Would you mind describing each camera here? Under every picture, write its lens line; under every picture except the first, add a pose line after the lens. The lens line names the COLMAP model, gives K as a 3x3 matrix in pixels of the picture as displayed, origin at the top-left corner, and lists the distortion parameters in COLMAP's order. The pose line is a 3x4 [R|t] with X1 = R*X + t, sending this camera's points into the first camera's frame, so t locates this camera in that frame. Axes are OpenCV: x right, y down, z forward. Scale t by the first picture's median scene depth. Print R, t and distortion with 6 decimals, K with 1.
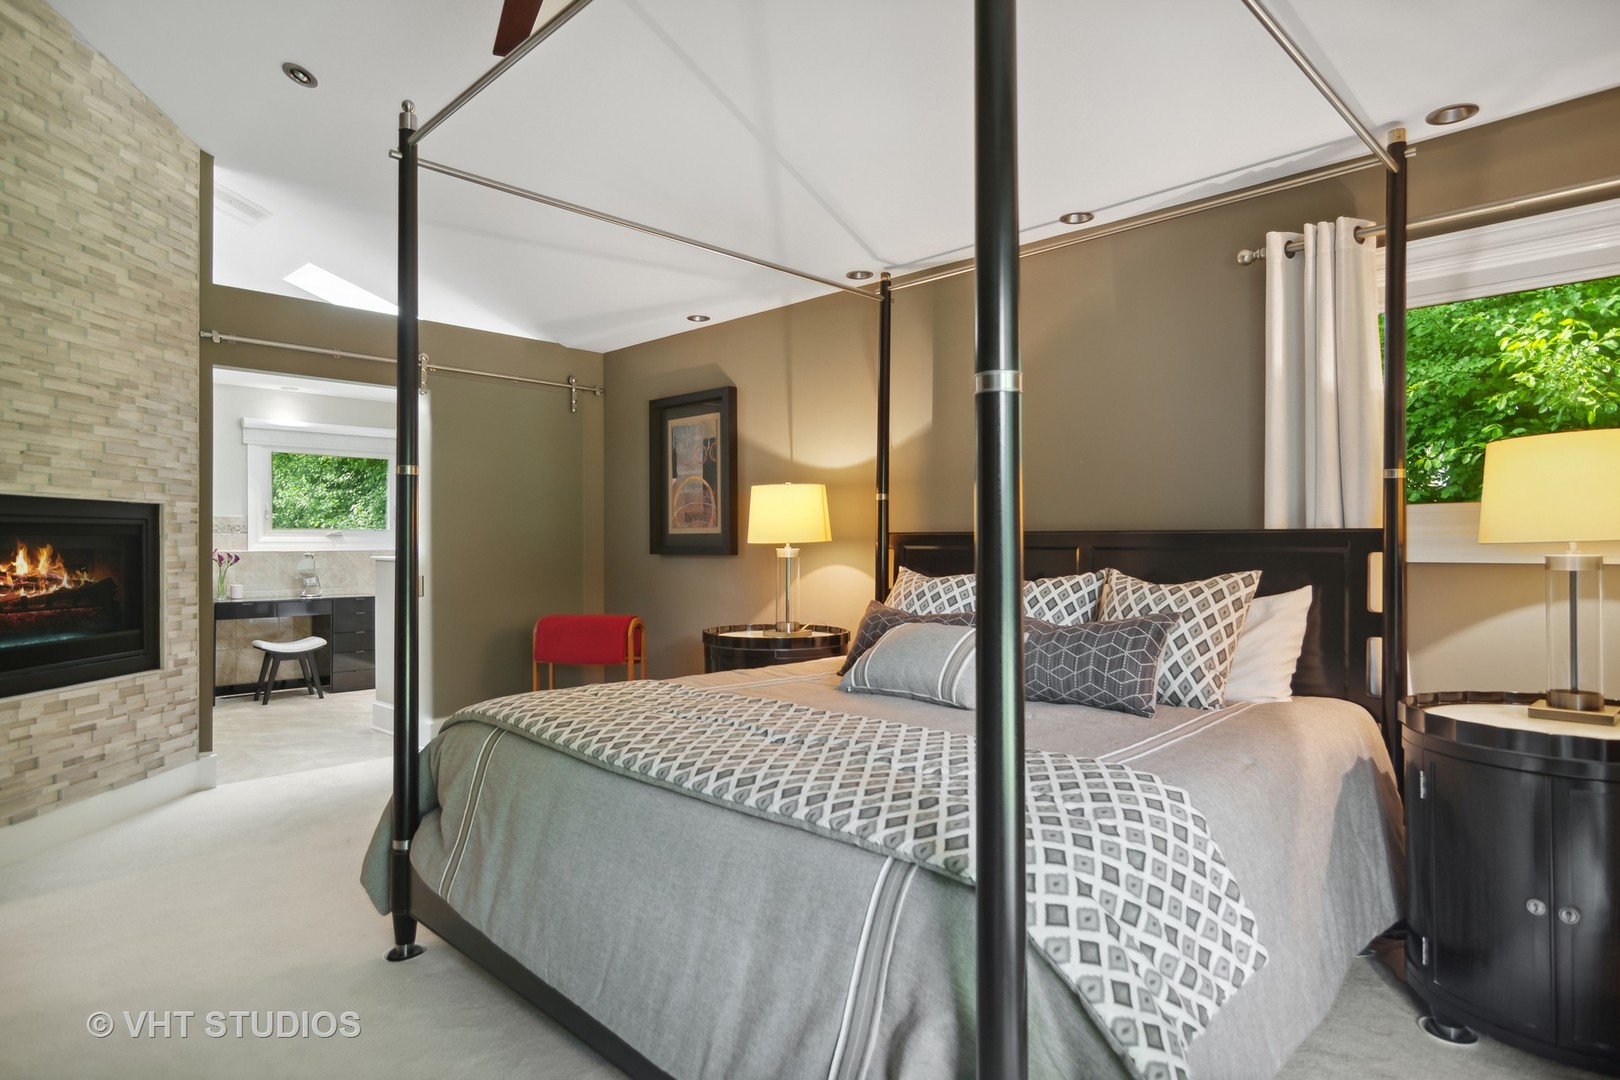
lens RADIAL K [[914.9, 0, 802.2], [0, 914.9, 545.5], [0, 0, 1]] dist [-0.001619, 0.000164]
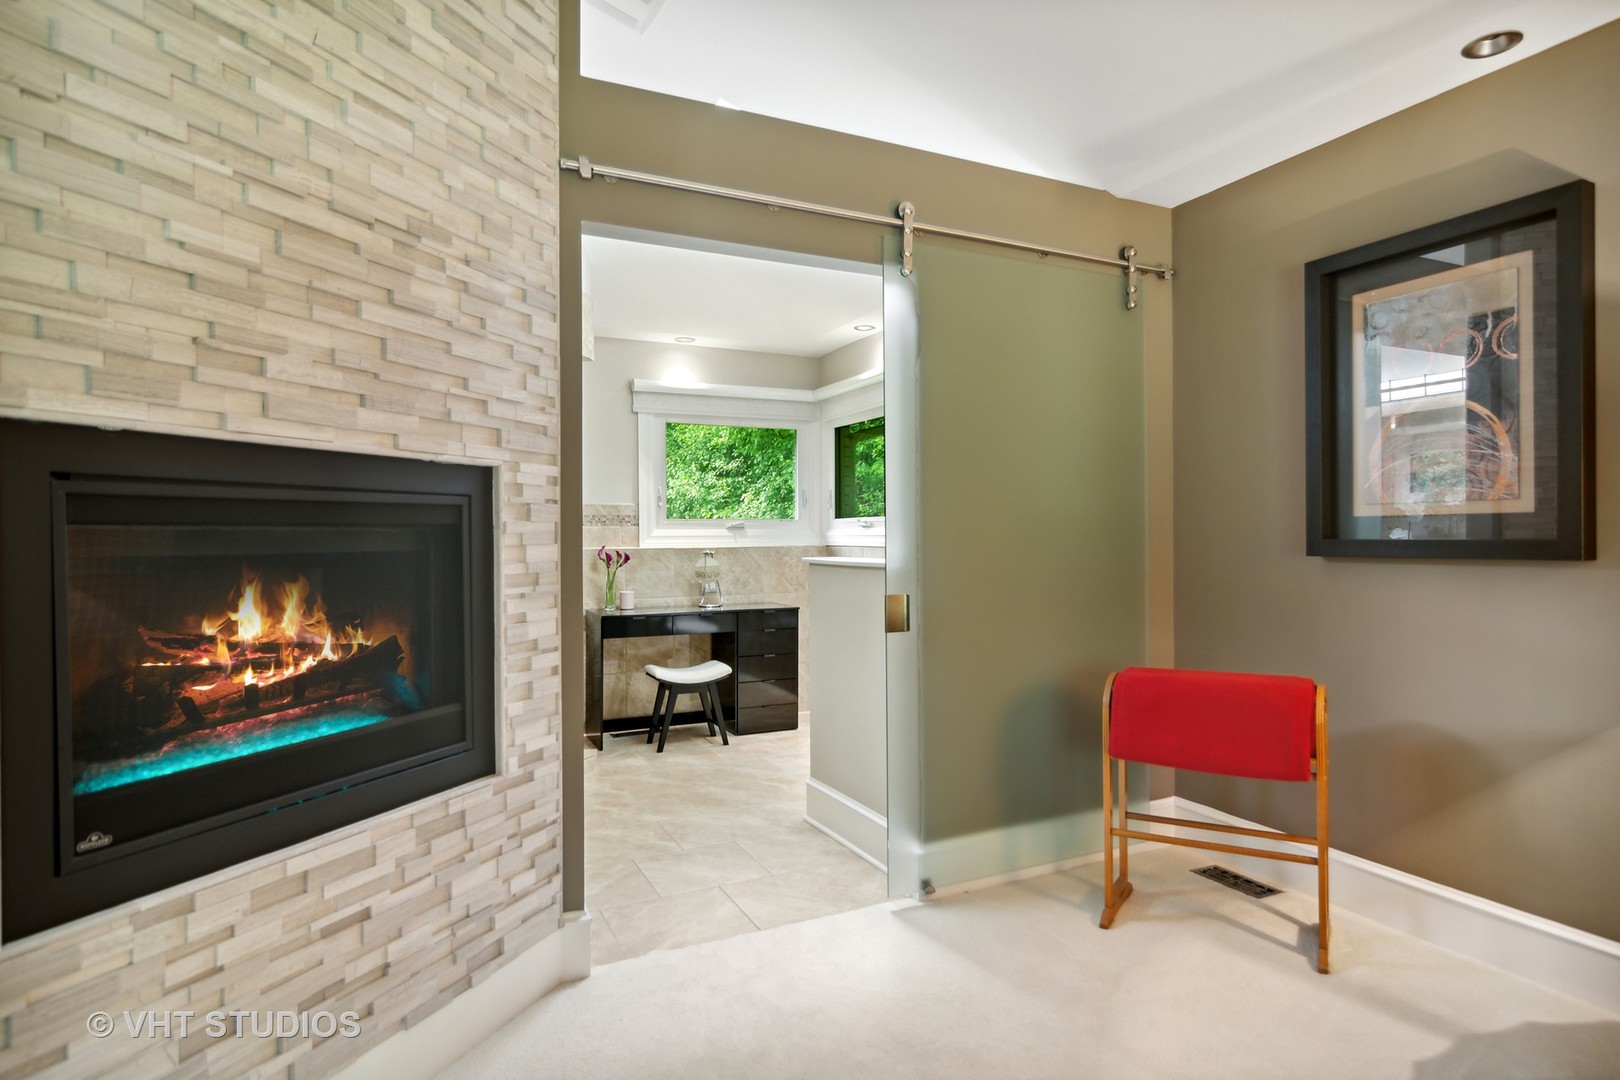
lens RADIAL K [[847.9, 0, 810.0], [0, 847.9, 540.0], [0, 0, 1]] dist [-0.002667, -0.000958]
pose [[0.940010, -0.003658, -0.341127, -0.355950], [0.004627, 0.999987, 0.002028, -0.002699], [0.341116, -0.003485, 0.940015, 0.591351]]
